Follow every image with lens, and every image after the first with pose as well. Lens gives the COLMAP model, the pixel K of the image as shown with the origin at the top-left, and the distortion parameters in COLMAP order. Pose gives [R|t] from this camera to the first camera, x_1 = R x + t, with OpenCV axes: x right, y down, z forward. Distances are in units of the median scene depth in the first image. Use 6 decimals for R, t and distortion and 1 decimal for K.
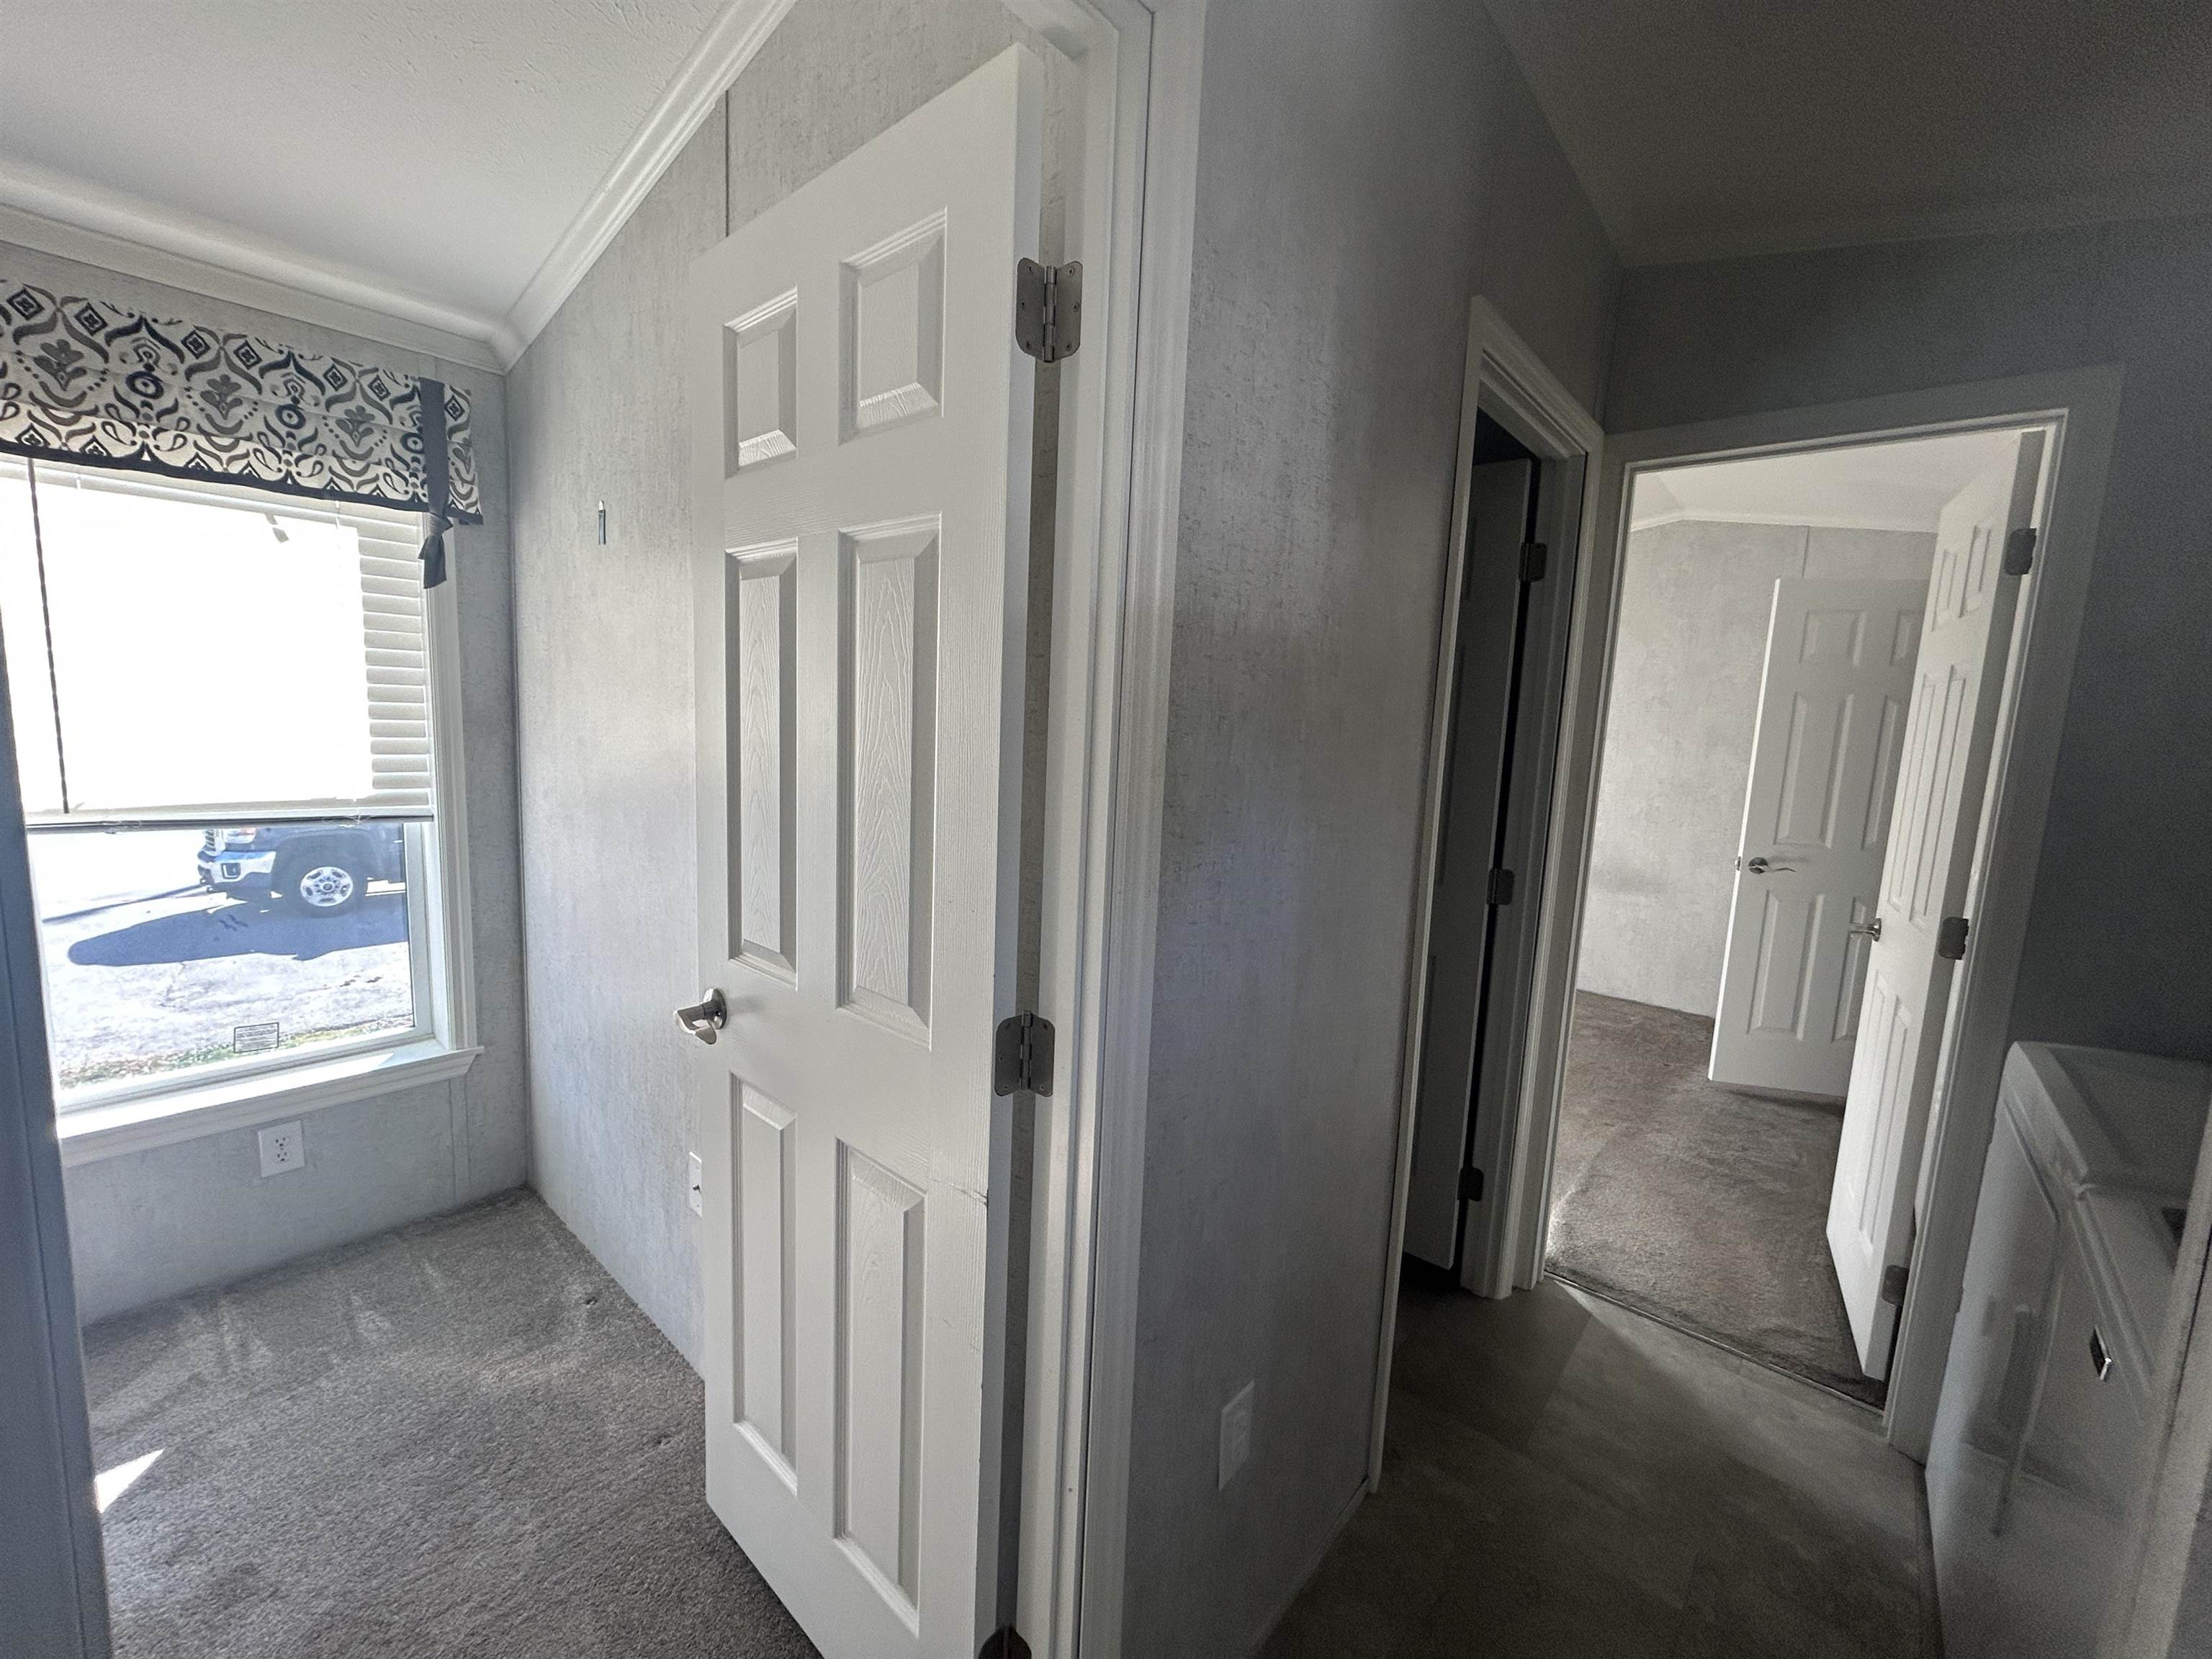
lens RADIAL K [[891.2, 0, 1096.0], [0, 891.2, 829.5], [0, 0, 1]] dist [-0.003238, 0.000184]
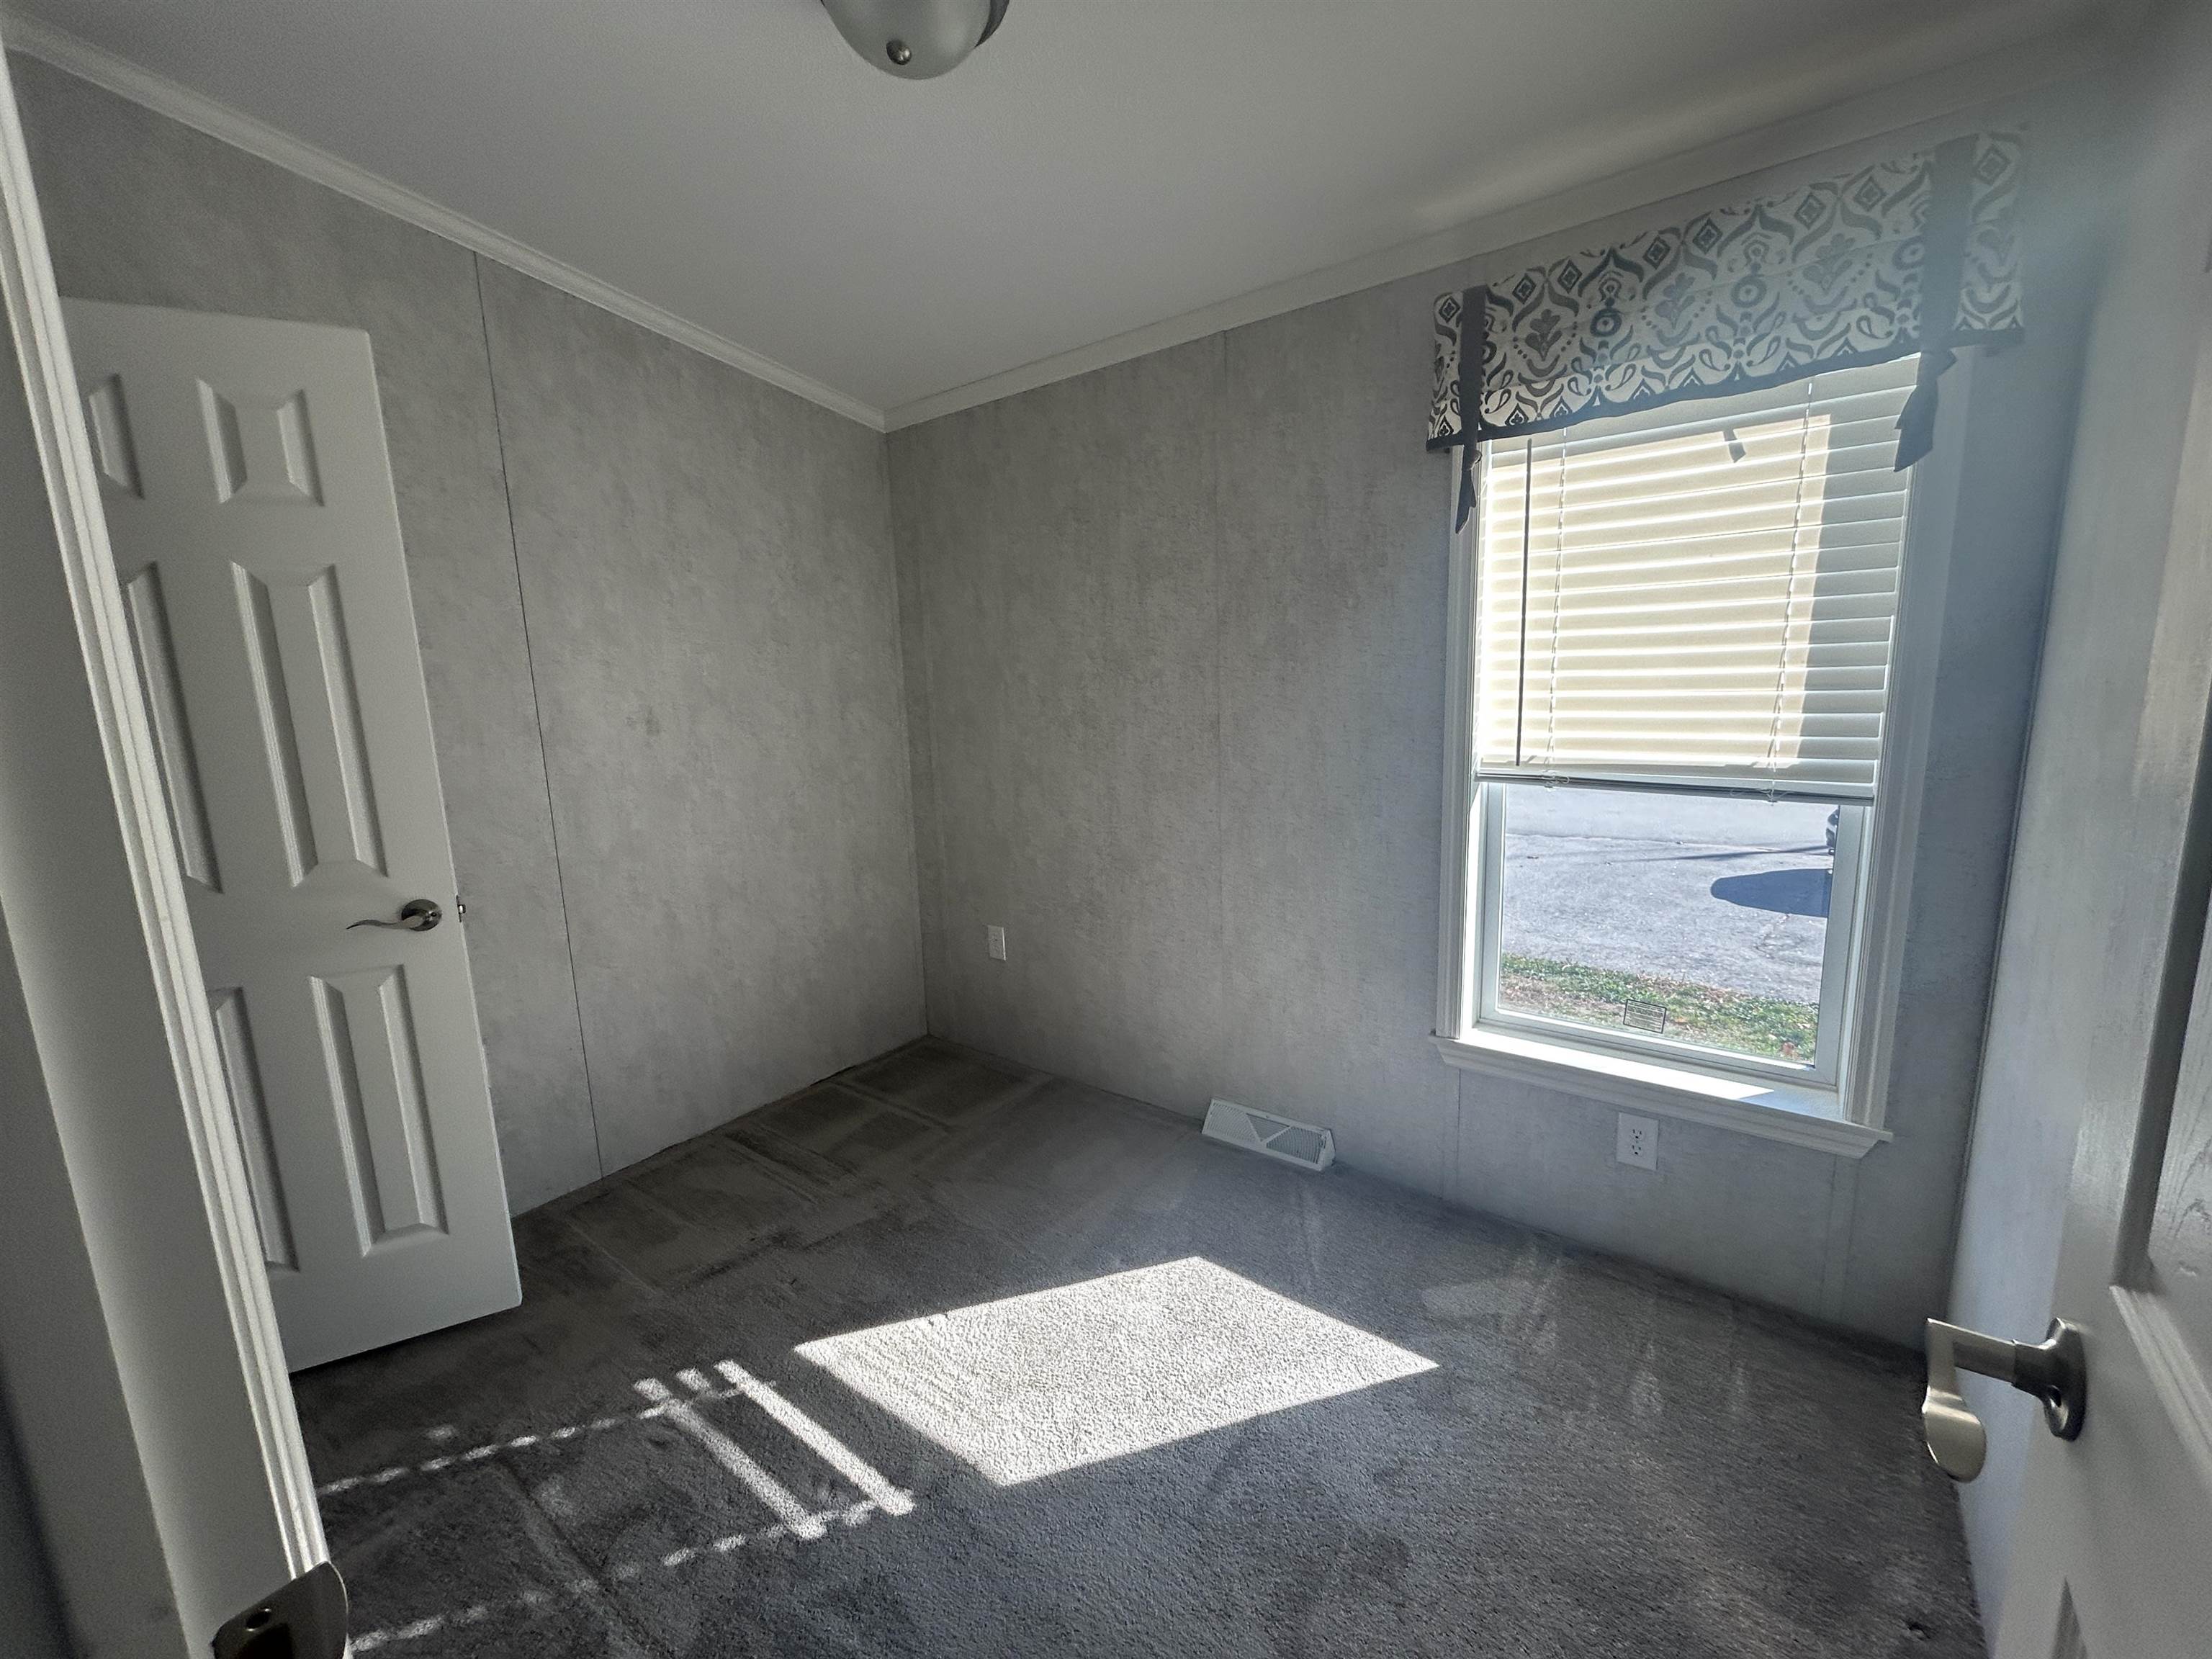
lens RADIAL K [[891.2, 0, 1094.8], [0, 891.2, 825.3], [0, 0, 1]] dist [-0.003238, 0.000184]
pose [[0.058429, 0.118652, -0.991215, -0.075497], [-0.089678, 0.989521, 0.113163, -0.020769], [0.994256, 0.082278, 0.068457, 0.367524]]
